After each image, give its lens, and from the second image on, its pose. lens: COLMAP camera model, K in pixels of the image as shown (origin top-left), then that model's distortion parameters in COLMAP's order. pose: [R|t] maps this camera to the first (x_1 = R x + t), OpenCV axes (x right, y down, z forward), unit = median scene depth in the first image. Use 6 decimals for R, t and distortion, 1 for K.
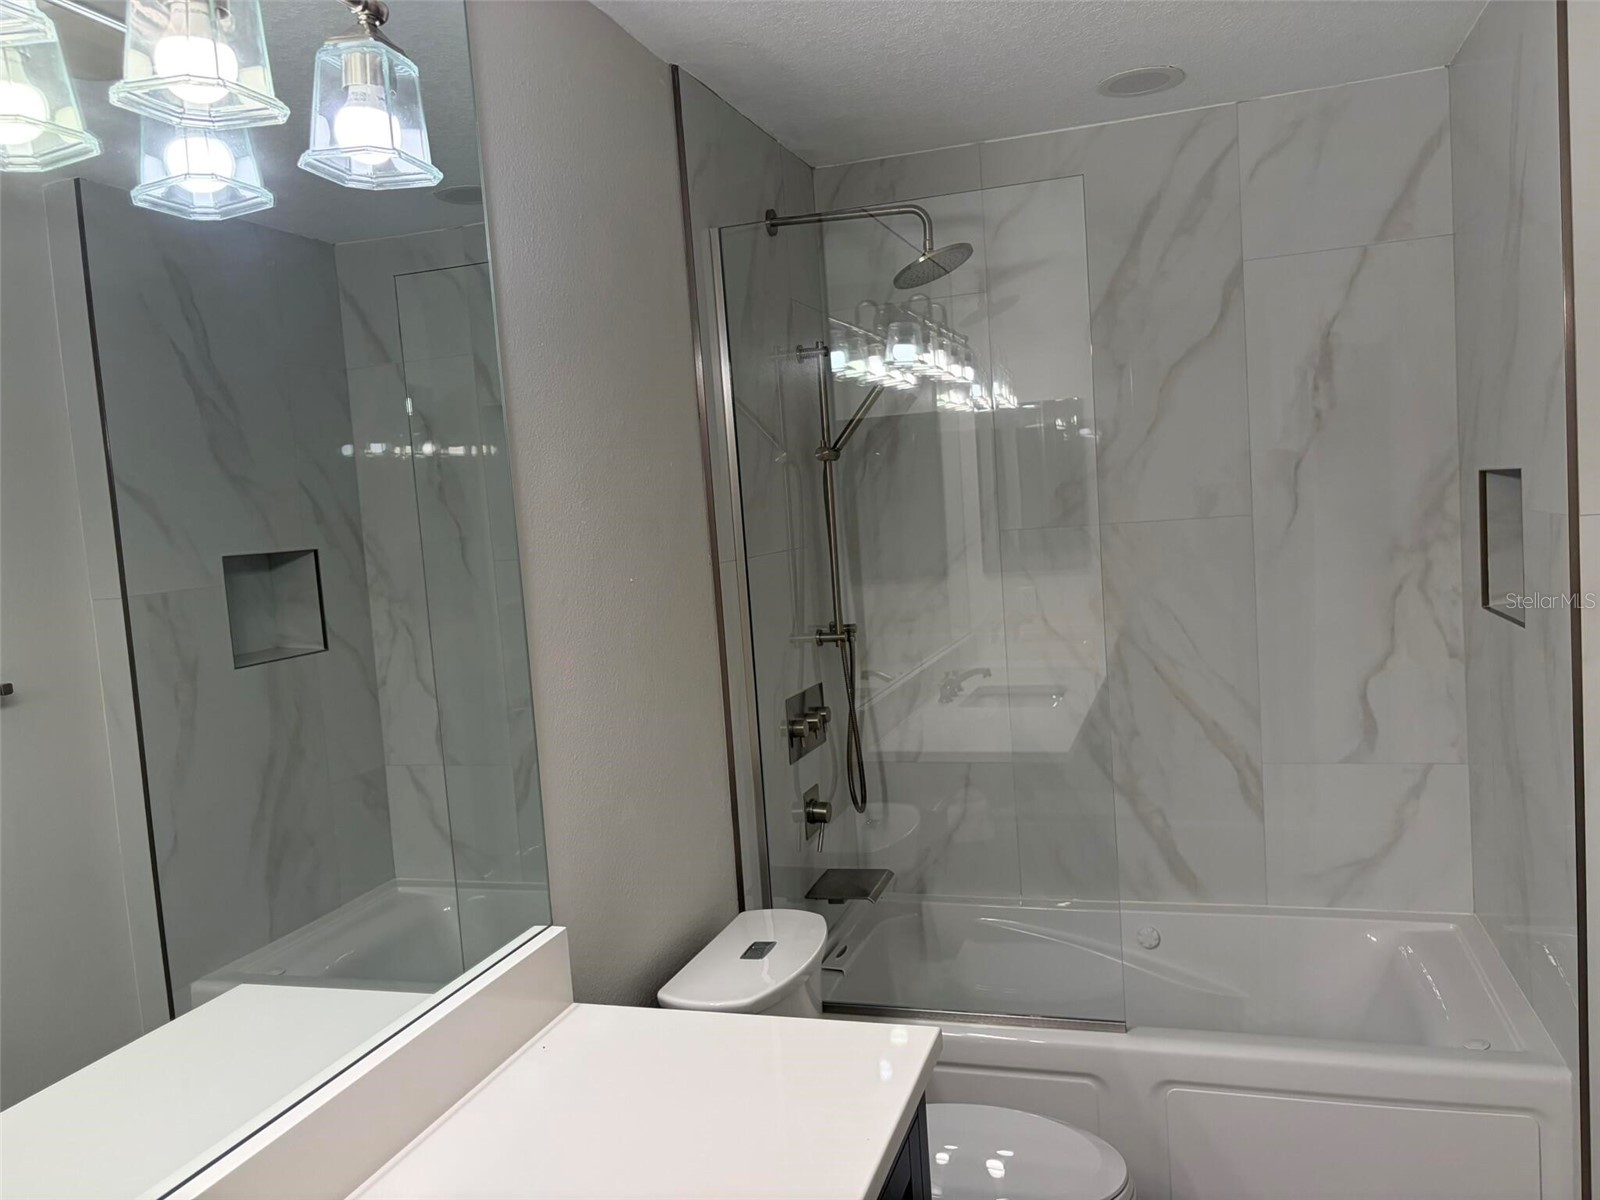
lens RADIAL K [[1211.4, 0, 801.0], [0, 1211.4, 606.3], [0, 0, 1]] dist [0.055339, -0.059679]
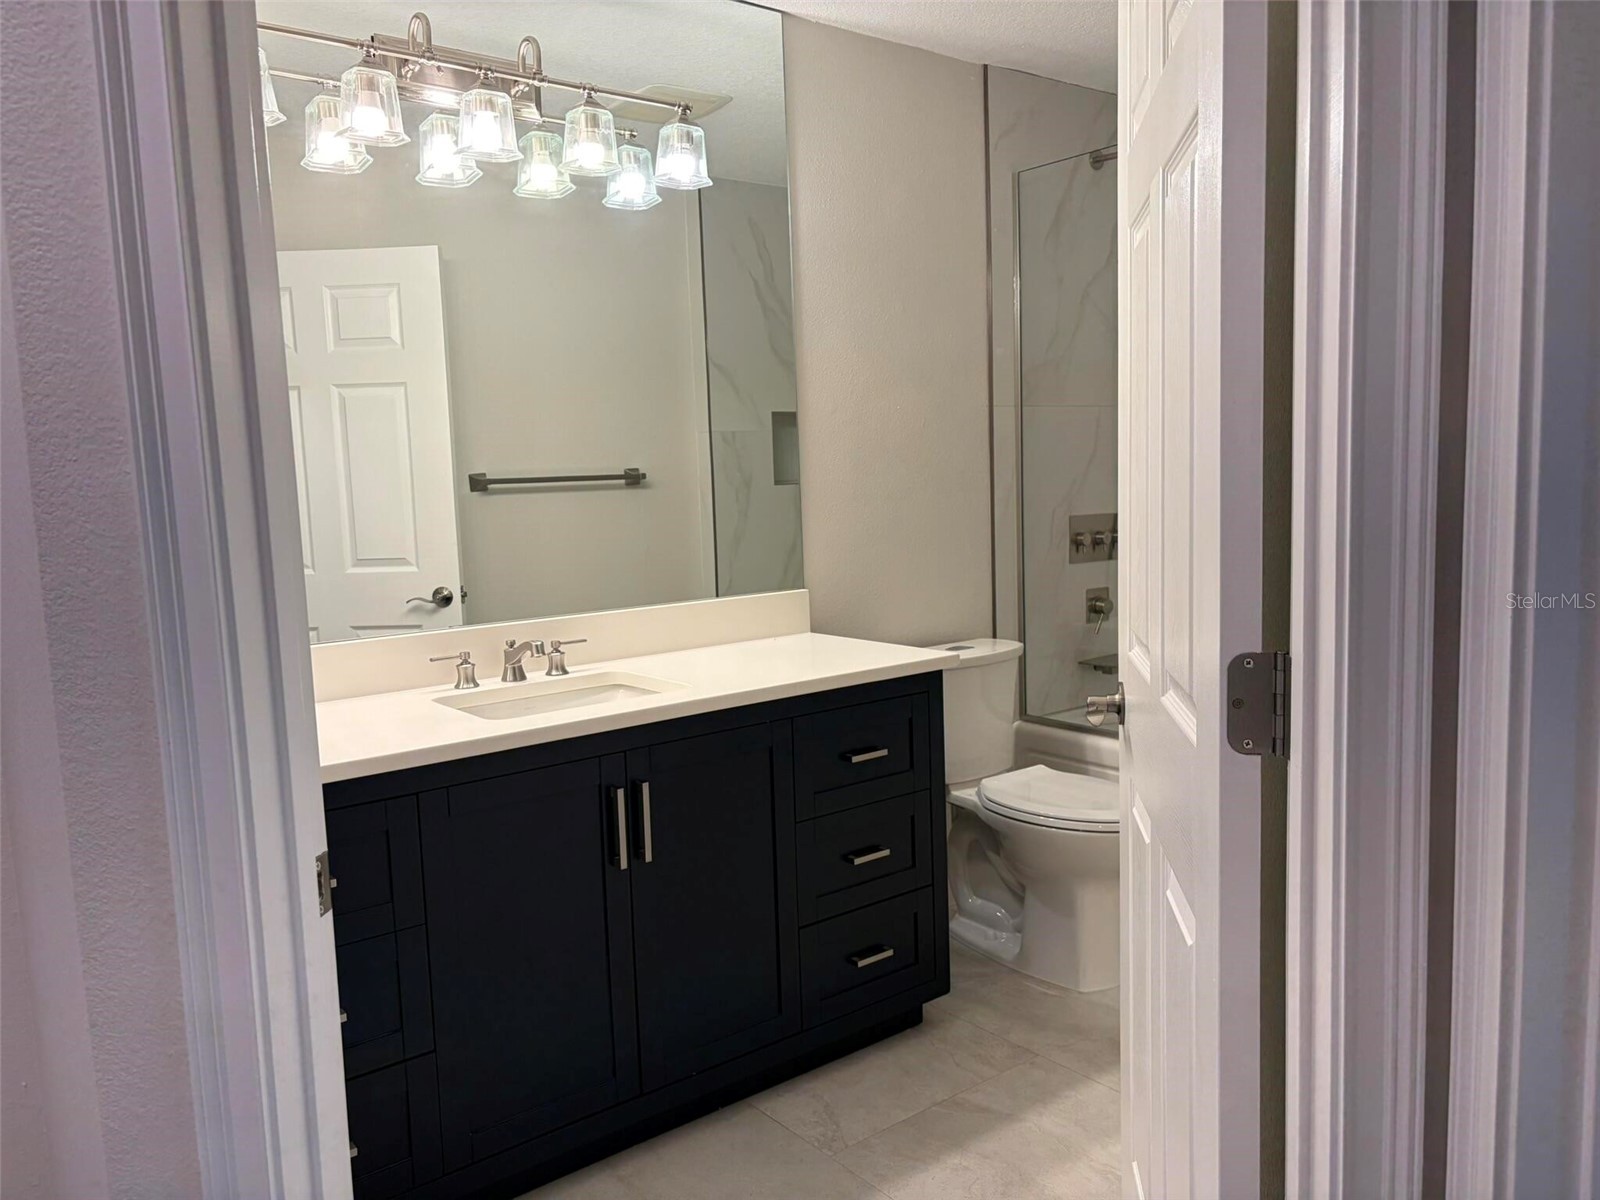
lens RADIAL K [[1211.4, 0, 801.0], [0, 1211.4, 606.3], [0, 0, 1]] dist [0.055339, -0.059679]
pose [[0.829704, 0.106435, -0.547962, 0.476645], [-0.074317, 0.993977, 0.080539, 0.087300], [0.553234, -0.026101, 0.832617, -0.303895]]
